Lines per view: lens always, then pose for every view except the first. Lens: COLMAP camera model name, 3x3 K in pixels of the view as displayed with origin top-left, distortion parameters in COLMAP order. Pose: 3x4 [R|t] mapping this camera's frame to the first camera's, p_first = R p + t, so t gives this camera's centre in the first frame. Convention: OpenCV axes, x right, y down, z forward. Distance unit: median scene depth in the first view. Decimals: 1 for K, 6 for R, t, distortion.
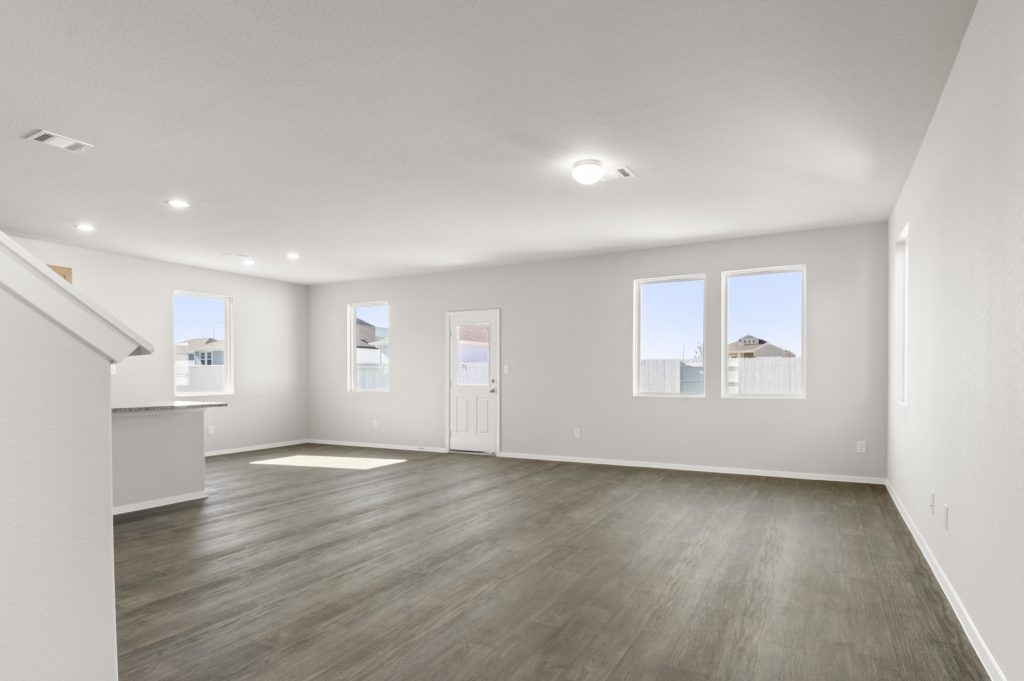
lens RADIAL K [[552.0, 0, 511.9], [0, 552.0, 380.9], [0, 0, 1]] dist [-0.001100, -0.000231]
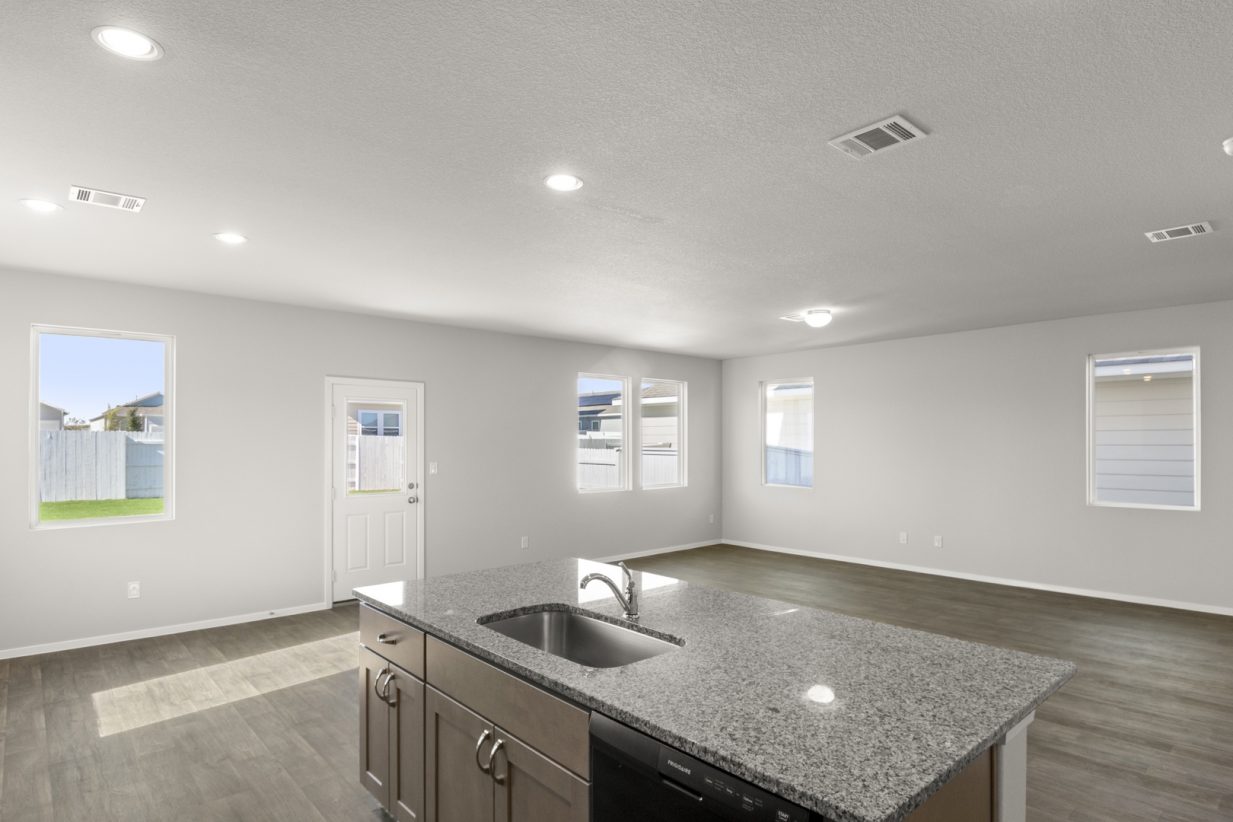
lens RADIAL K [[679.8, 0, 614.6], [0, 679.8, 445.3], [0, 0, 1]] dist [-0.001109, -0.000705]
pose [[0.334182, -0.004563, 0.942498, -0.746641], [0.010095, 0.999948, 0.001261, -0.048681], [-0.942455, 0.009093, 0.334211, 0.474518]]
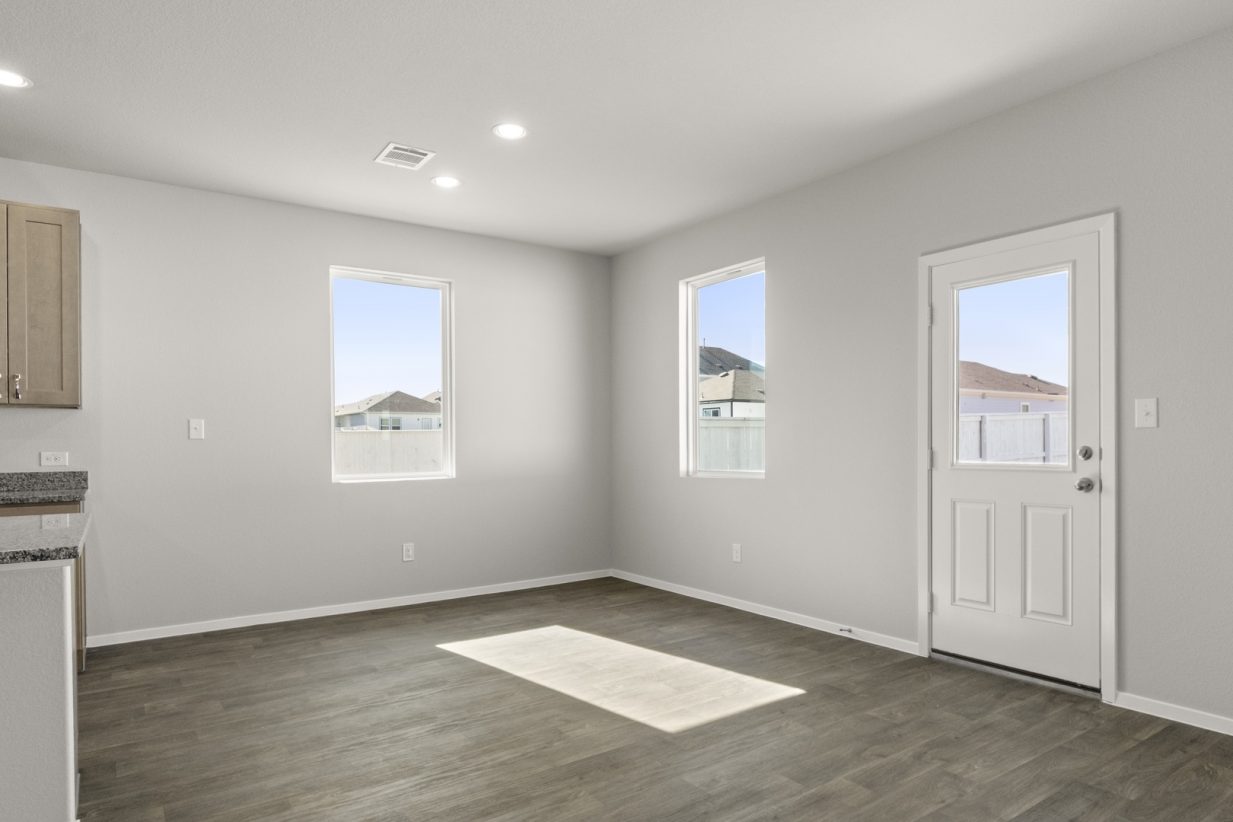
lens RADIAL K [[727.6, 0, 640.4], [0, 727.6, 446.0], [0, 0, 1]] dist [-0.000322, 0.000089]
pose [[0.905062, -0.003357, -0.425267, -0.086615], [0.002745, 0.999994, -0.002053, -0.003366], [0.425271, 0.000691, 0.905066, 0.526735]]
